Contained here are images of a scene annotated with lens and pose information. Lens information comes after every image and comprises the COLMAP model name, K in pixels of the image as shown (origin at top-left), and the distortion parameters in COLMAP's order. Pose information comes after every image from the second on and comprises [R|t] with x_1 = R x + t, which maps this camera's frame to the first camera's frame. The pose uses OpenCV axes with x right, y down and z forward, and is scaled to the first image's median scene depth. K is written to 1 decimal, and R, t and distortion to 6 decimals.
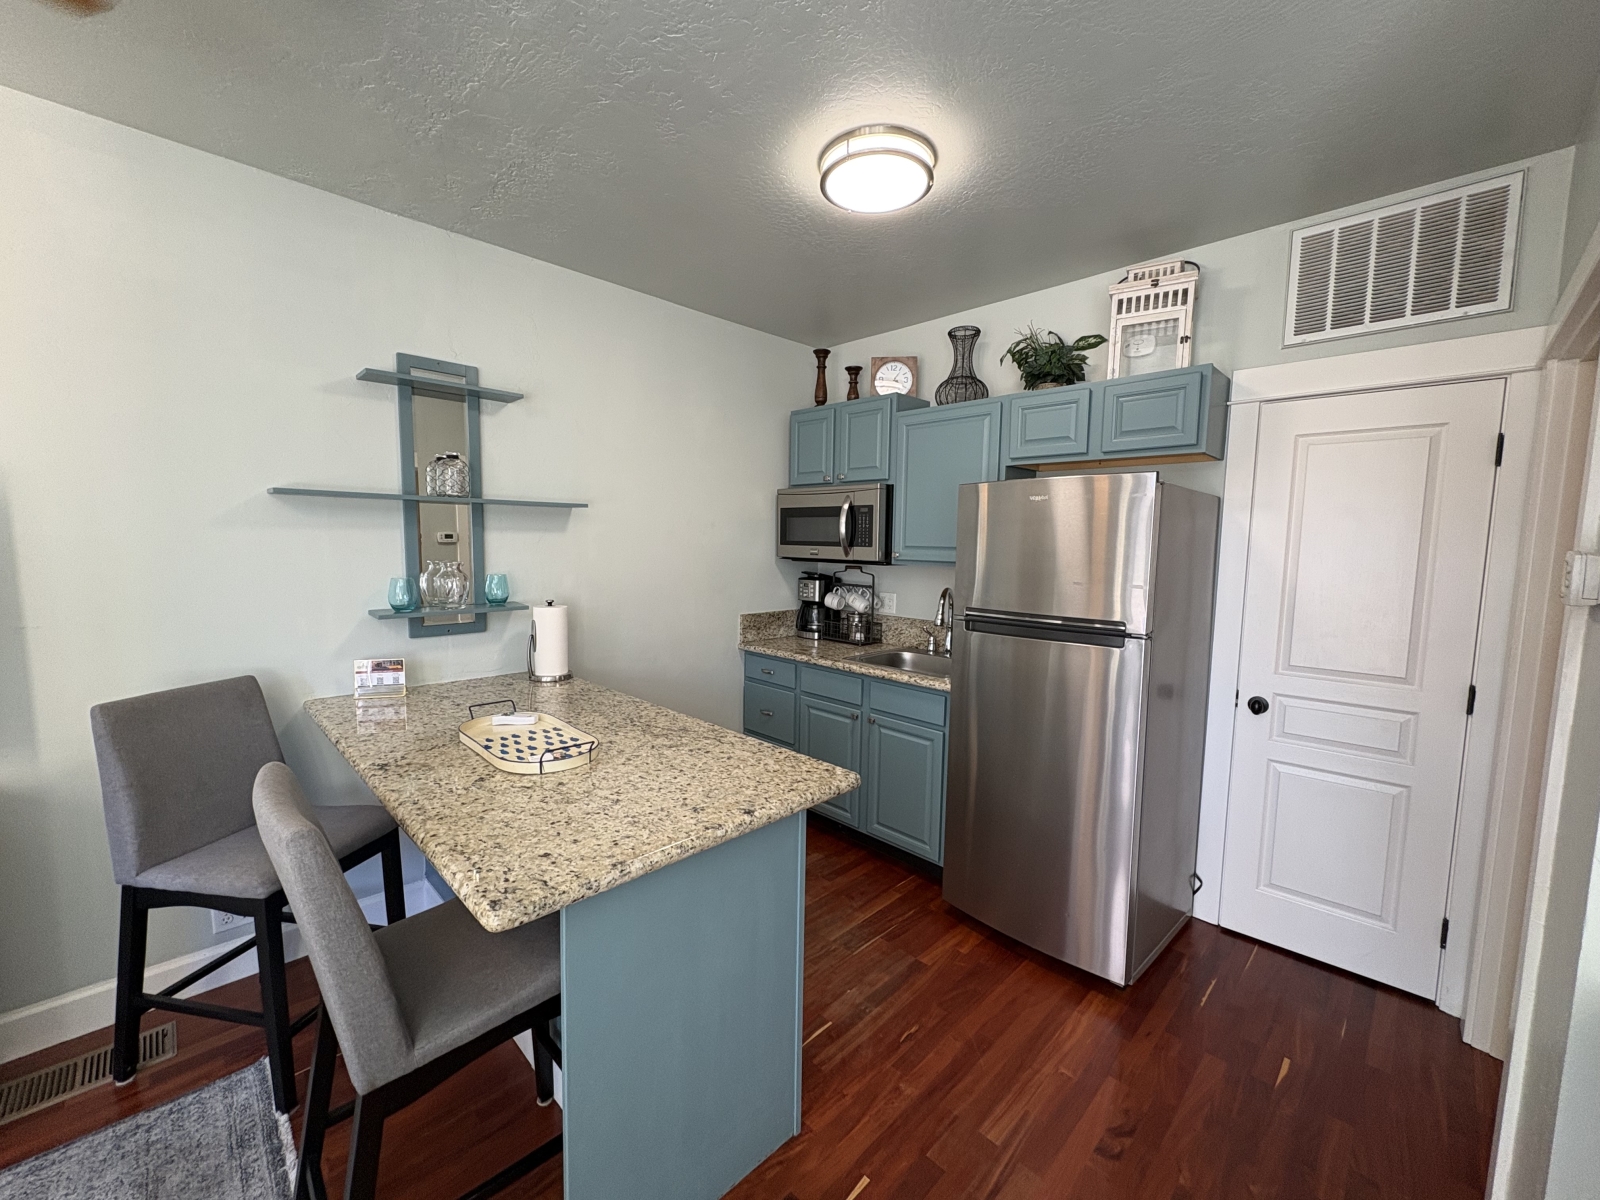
lens RADIAL K [[635.4, 0, 797.7], [0, 635.4, 593.5], [0, 0, 1]] dist [0.000343, -0.000477]
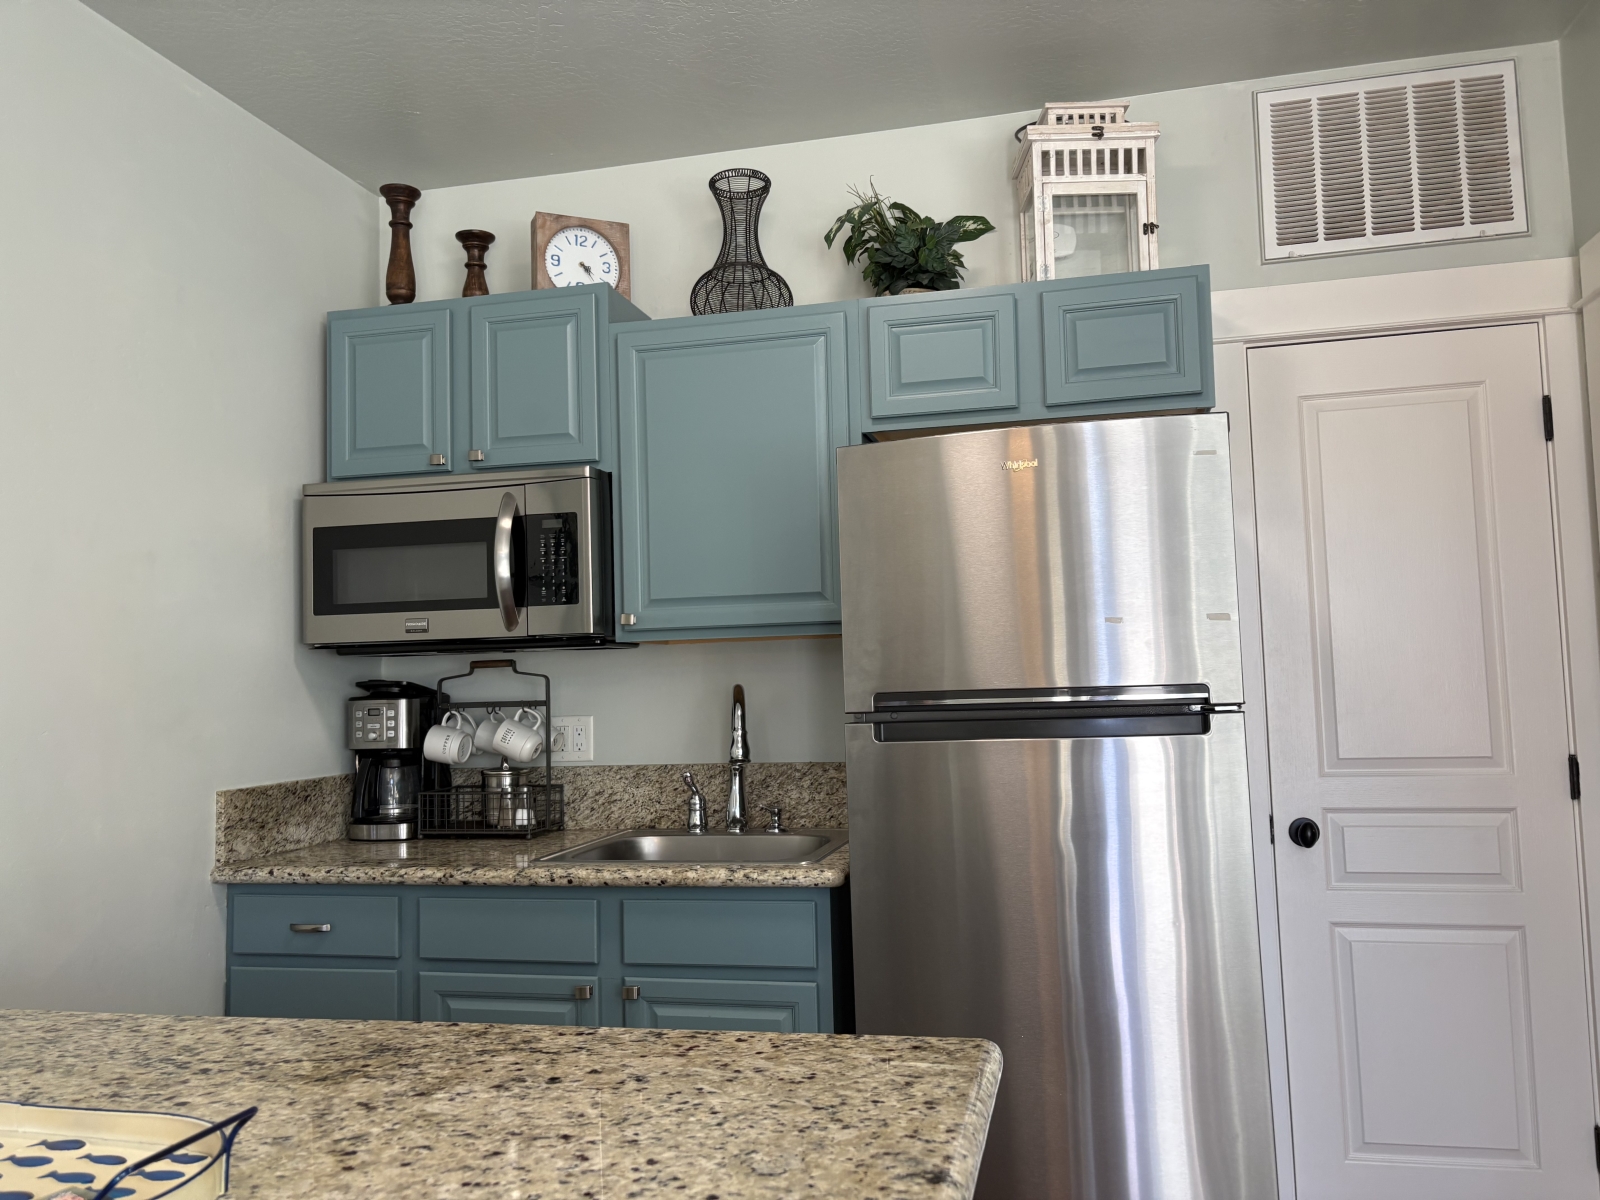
lens RADIAL K [[1216.7, 0, 800.0], [0, 1216.7, 600.0], [0, 0, 1]] dist [0.020375, -0.008532]
pose [[0.848166, -0.003965, 0.529716, -0.220554], [0.085641, 0.987844, -0.129733, 0.053615], [-0.522762, 0.155401, 0.838195, 0.201239]]
